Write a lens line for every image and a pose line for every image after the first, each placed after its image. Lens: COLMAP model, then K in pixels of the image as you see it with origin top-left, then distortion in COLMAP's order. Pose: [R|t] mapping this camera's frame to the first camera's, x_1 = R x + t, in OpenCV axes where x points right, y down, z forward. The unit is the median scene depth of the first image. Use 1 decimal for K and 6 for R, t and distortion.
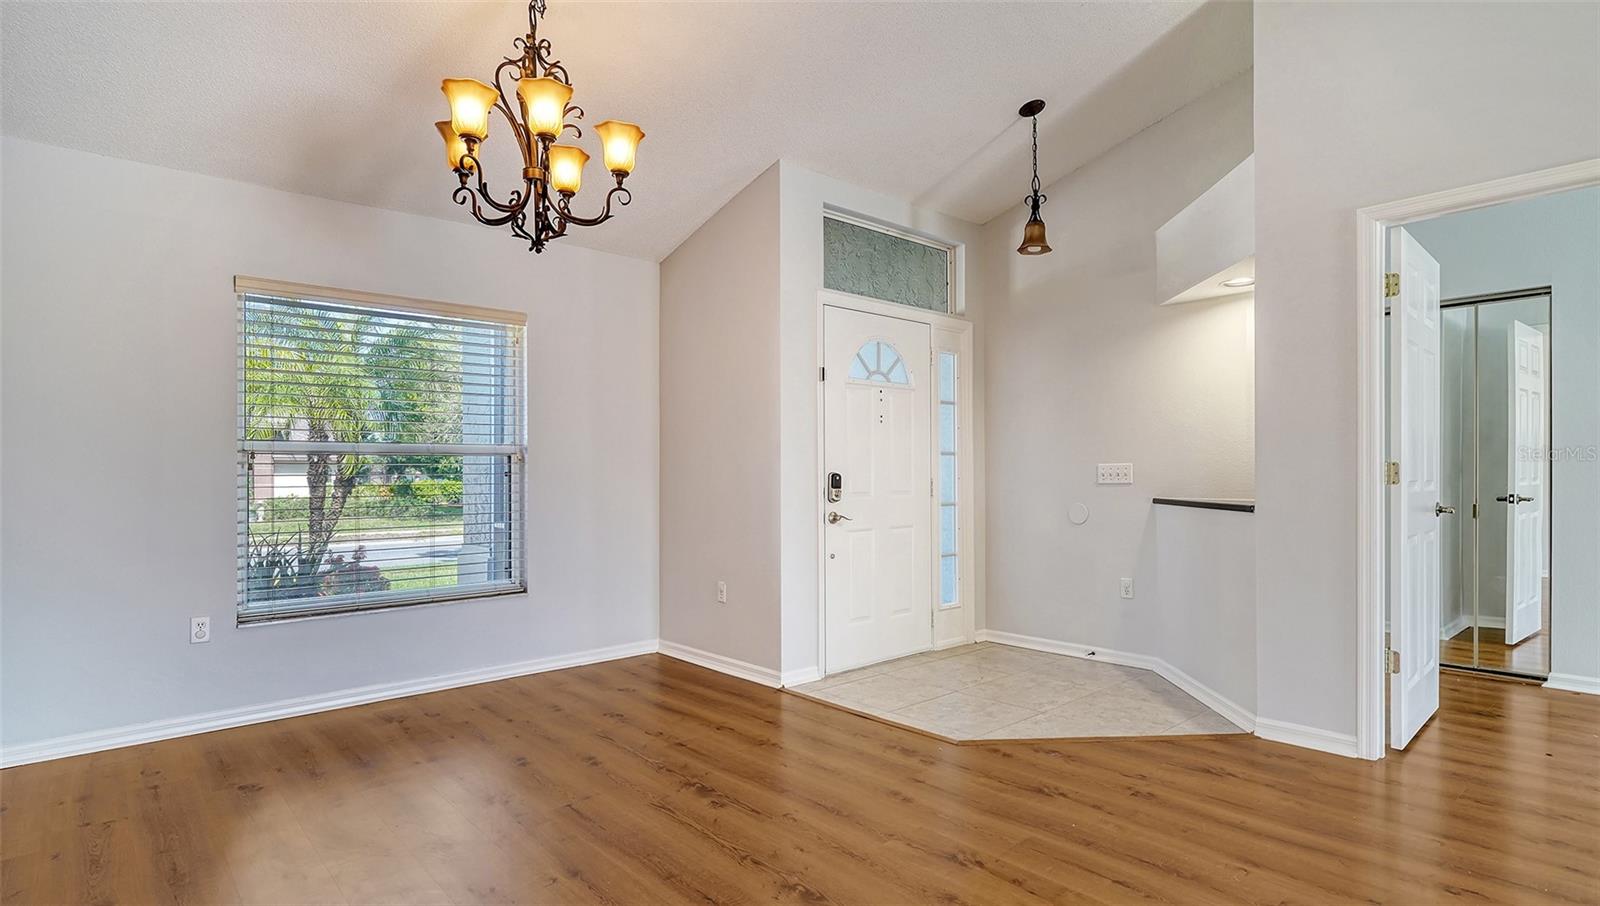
lens RADIAL K [[805.0, 0, 800.0], [0, 805.0, 453.0], [0, 0, 1]] dist [0.000785, 0.000134]
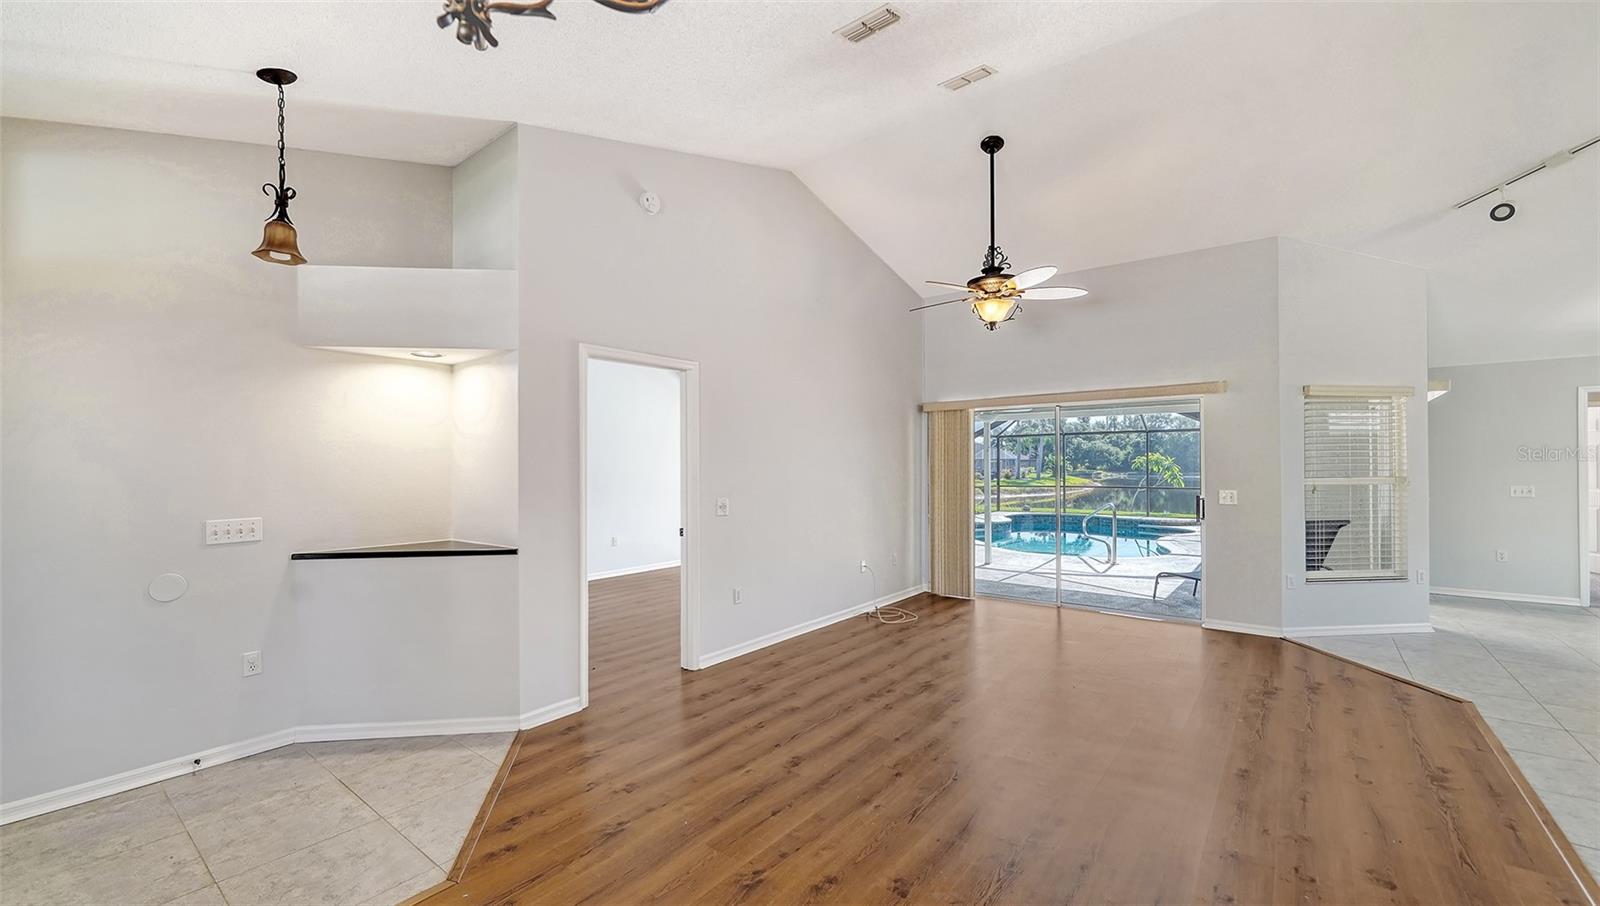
lens RADIAL K [[633.3, 0, 800.0], [0, 633.3, 453.0], [0, 0, 1]] dist [-0.004965, -0.000146]
pose [[-0.176296, 0.022780, 0.984074, -0.401010], [-0.017667, 0.999498, -0.026302, -0.053836], [-0.984179, -0.022023, -0.175805, 0.602750]]
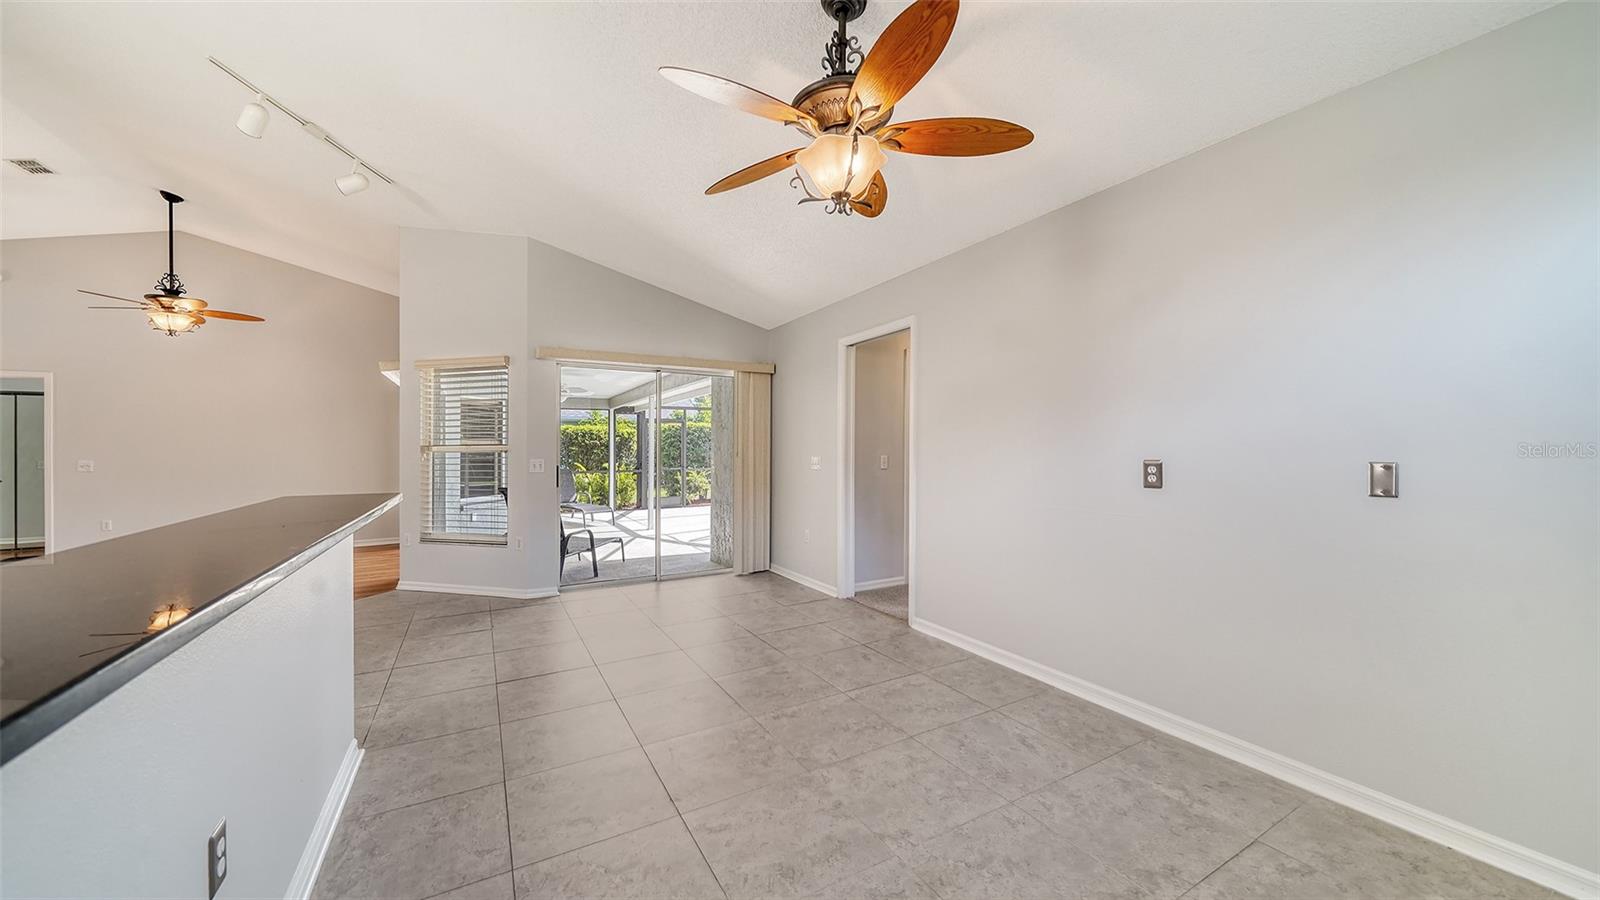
lens RADIAL K [[561.9, 0, 810.6], [0, 561.9, 449.5], [0, 0, 1]] dist [-0.000882, 0.000016]
pose [[0.196275, 0.005595, 0.980533, -0.369816], [-0.016666, 0.999858, -0.002370, -0.059250], [-0.980407, -0.015877, 0.196341, -1.602381]]
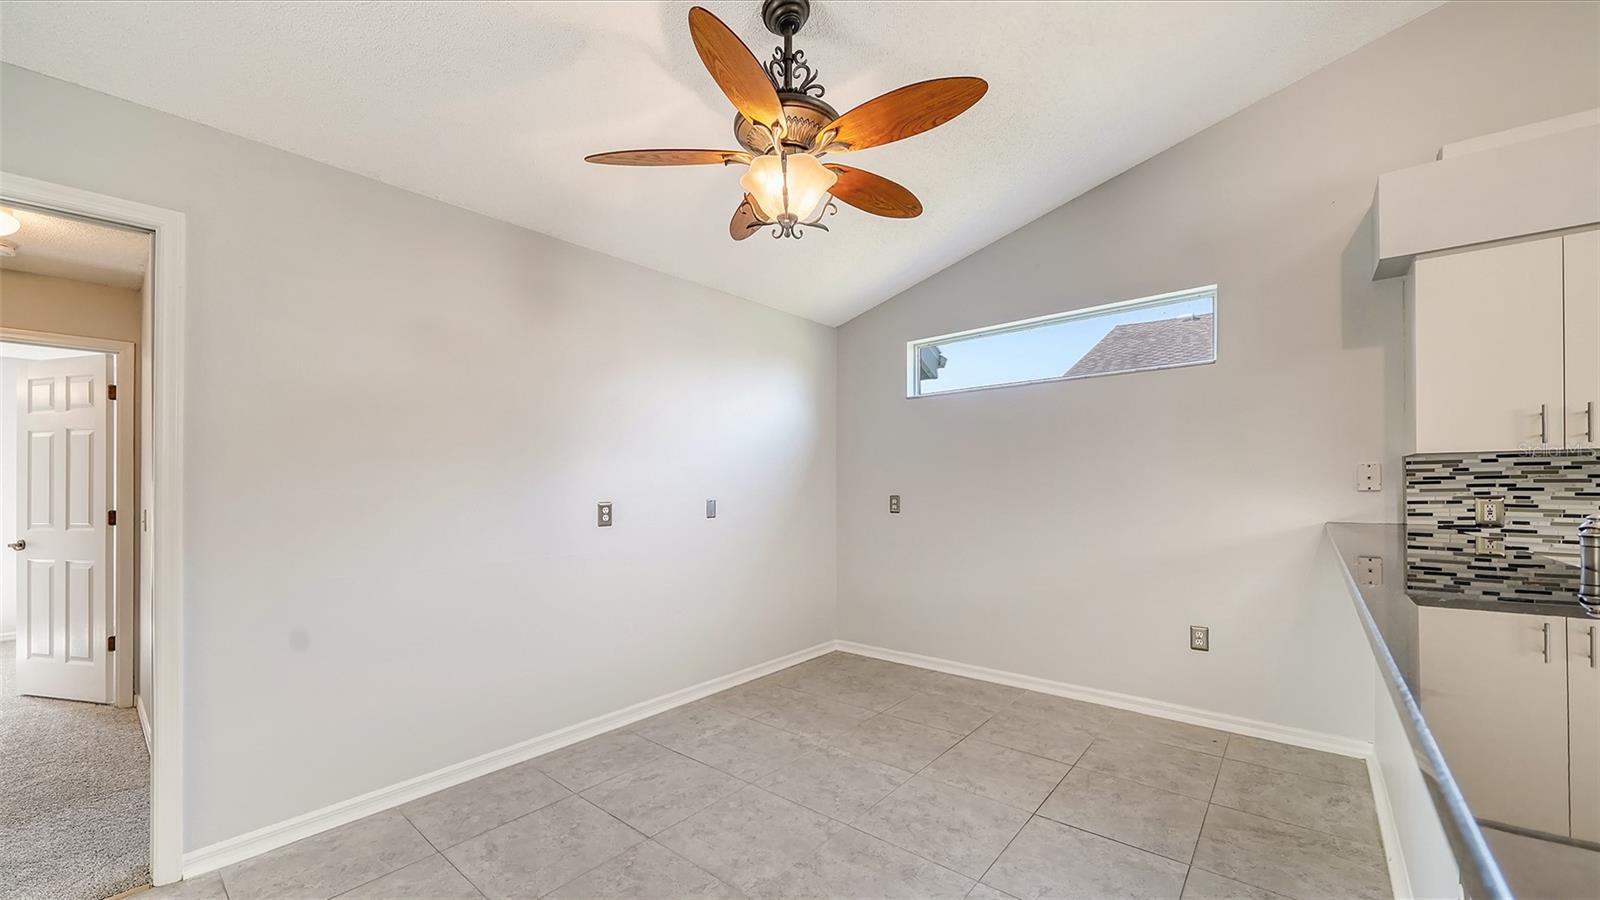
lens RADIAL K [[619.7, 0, 794.6], [0, 619.7, 485.9], [0, 0, 1]] dist [-0.006572, -0.000253]
pose [[-0.988386, 0.015589, -0.151161, 0.162168], [0.019615, 0.999490, -0.025180, -0.051763], [0.150691, -0.027853, -0.988188, -1.055219]]
